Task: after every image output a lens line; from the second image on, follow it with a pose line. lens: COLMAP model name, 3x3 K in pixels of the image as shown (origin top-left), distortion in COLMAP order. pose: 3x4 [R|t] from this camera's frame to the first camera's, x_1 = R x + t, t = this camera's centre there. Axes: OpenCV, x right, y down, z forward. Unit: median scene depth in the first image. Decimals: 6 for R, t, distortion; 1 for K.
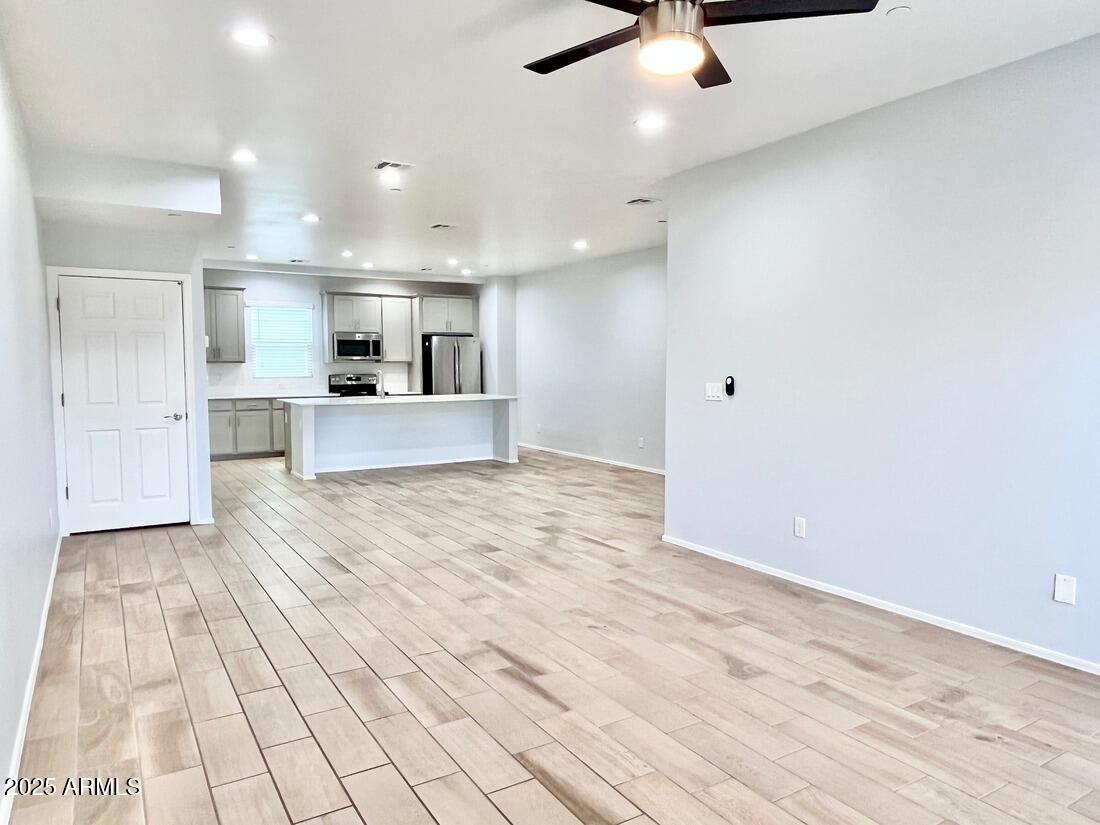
lens RADIAL K [[740.6, 0, 550.0], [0, 740.6, 412.5], [0, 0, 1]] dist [-0.002783, -0.000925]
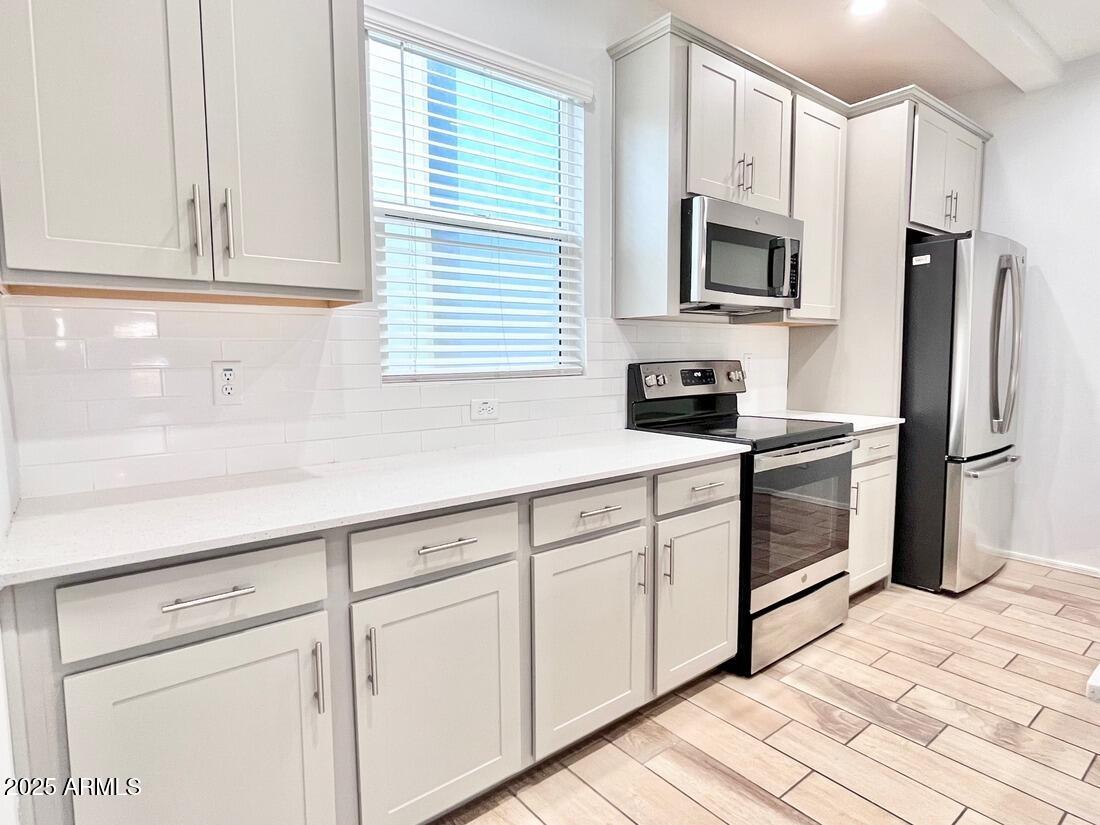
lens RADIAL K [[615.5, 0, 550.0], [0, 615.5, 412.5], [0, 0, 1]] dist [-0.002181, -0.000438]
pose [[0.992940, -0.016398, 0.117477, -0.679415], [0.013119, 0.999504, 0.028626, -0.076123], [-0.117888, -0.026883, 0.992663, 1.484633]]
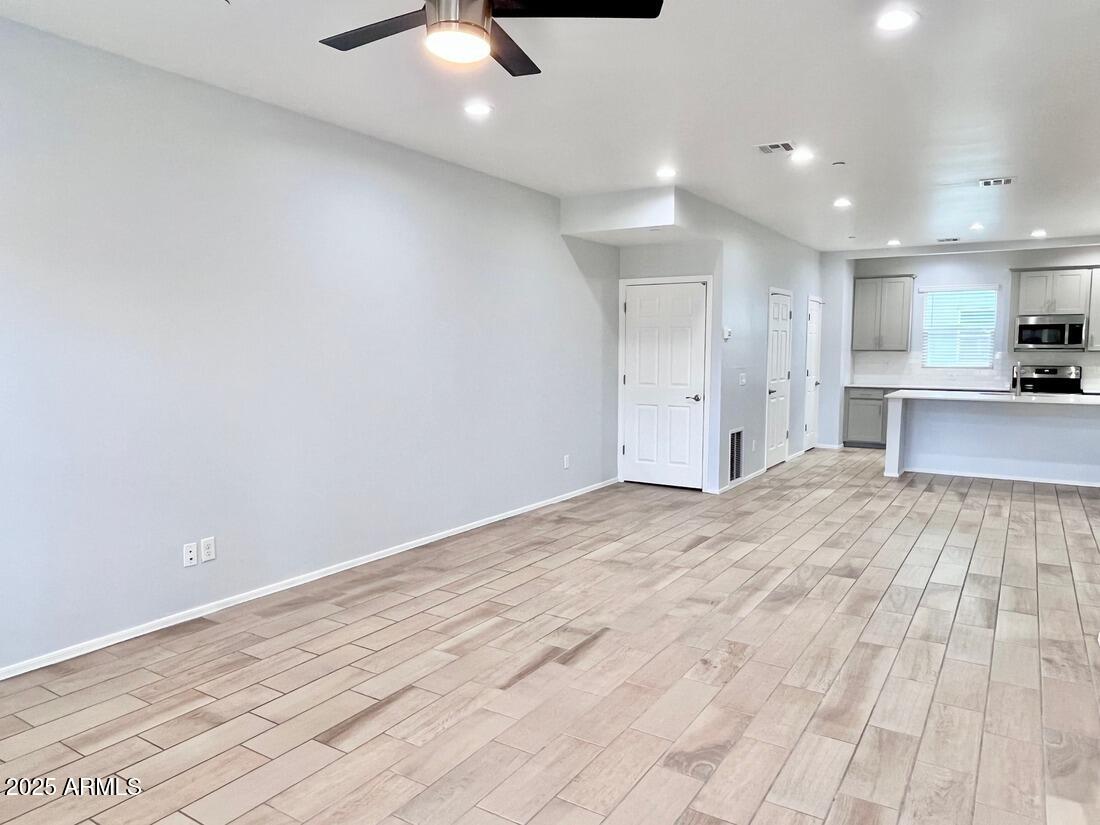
lens RADIAL K [[740.6, 0, 550.0], [0, 740.6, 412.5], [0, 0, 1]] dist [-0.002783, -0.000925]
pose [[0.441134, 0.078733, -0.893981, 0.446946], [-0.062587, 0.996418, 0.056871, -0.023754], [0.895256, 0.030864, 0.444482, 0.271264]]
